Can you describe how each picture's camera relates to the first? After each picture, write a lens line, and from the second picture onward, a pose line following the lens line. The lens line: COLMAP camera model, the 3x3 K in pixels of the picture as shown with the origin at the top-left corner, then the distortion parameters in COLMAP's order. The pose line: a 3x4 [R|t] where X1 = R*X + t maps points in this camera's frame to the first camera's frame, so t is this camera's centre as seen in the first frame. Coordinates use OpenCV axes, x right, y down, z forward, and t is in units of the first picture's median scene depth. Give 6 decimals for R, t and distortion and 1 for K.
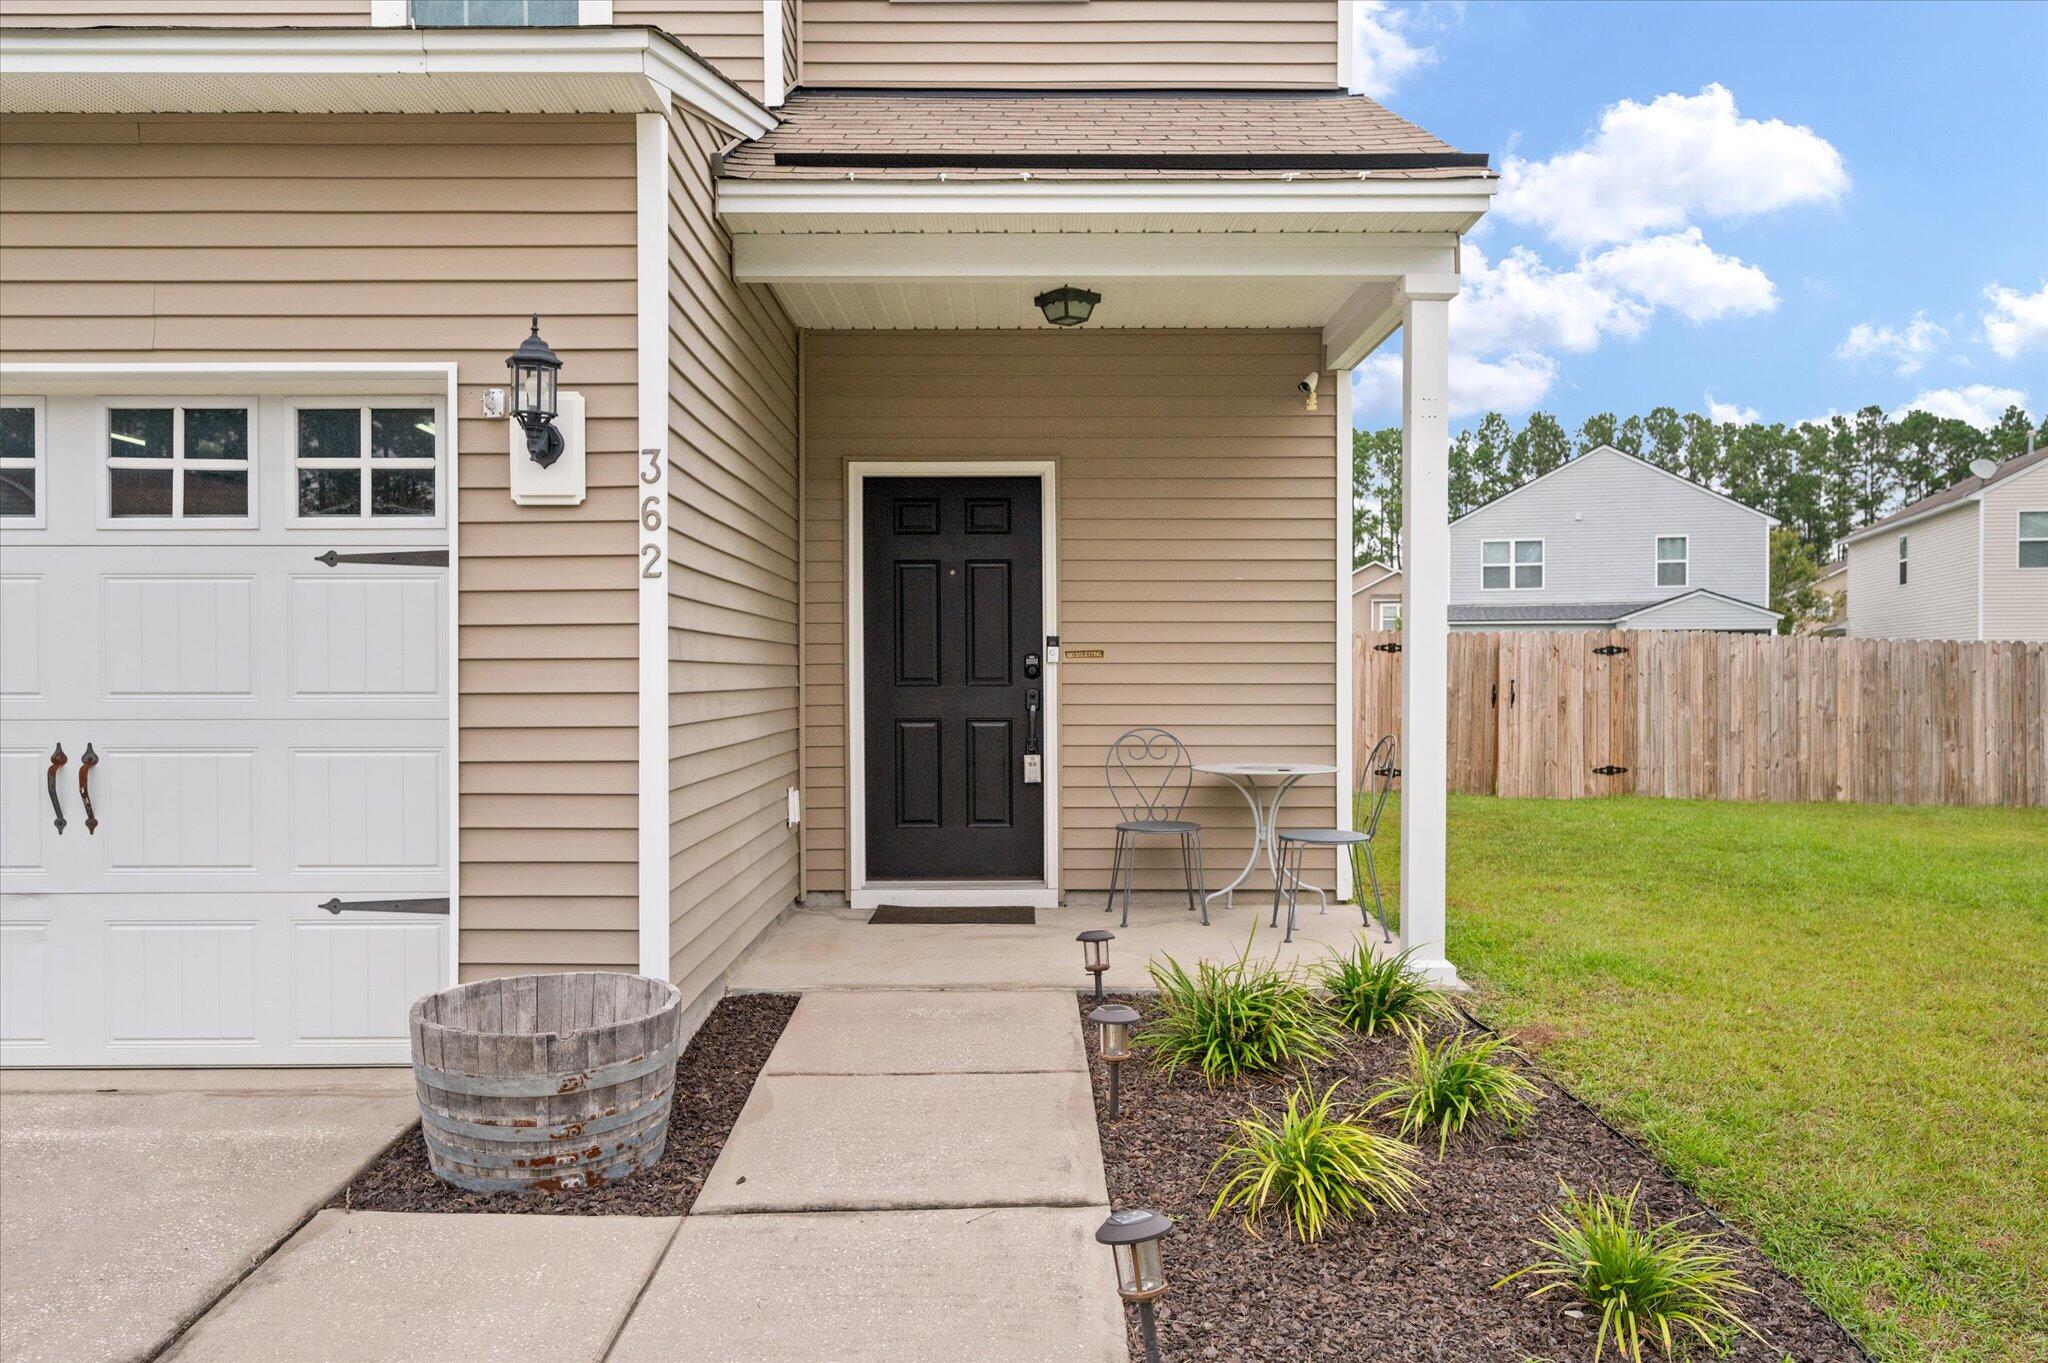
lens RADIAL K [[1485.5, 0, 973.2], [0, 1485.5, 688.2], [0, 0, 1]] dist [-0.001333, 0.003281]
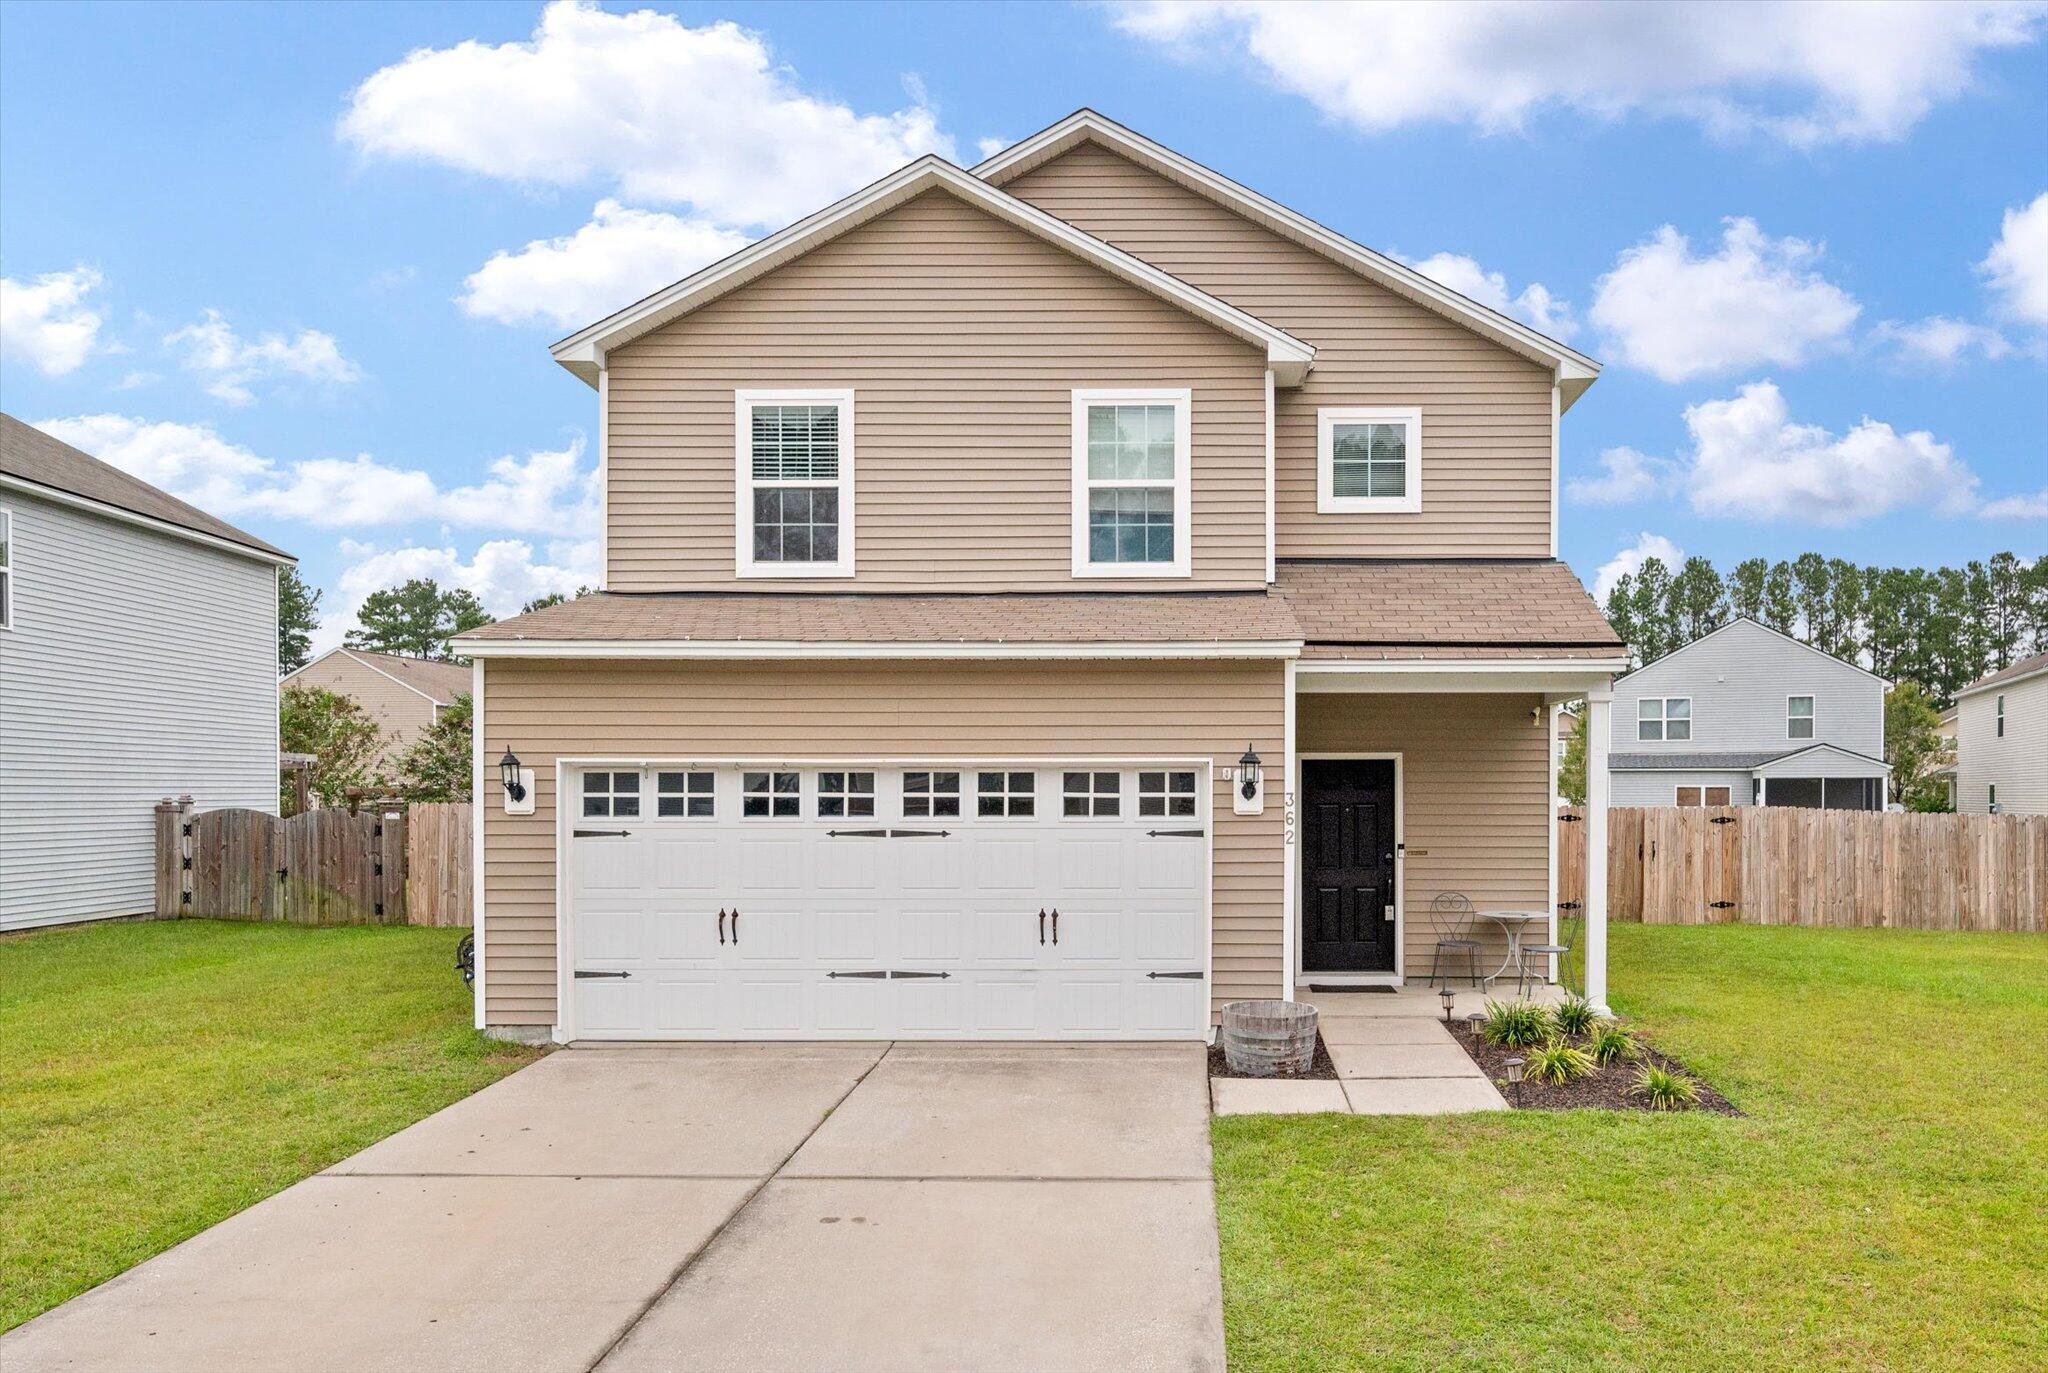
lens RADIAL K [[1860.1, 0, 1027.0], [0, 1860.1, 760.1], [0, 0, 1]] dist [0.003005, -0.001712]
pose [[0.999980, 0.003413, 0.005308, -0.245574], [-0.003388, 0.999983, -0.004643, -0.072409], [-0.005324, 0.004625, 0.999975, -0.775153]]
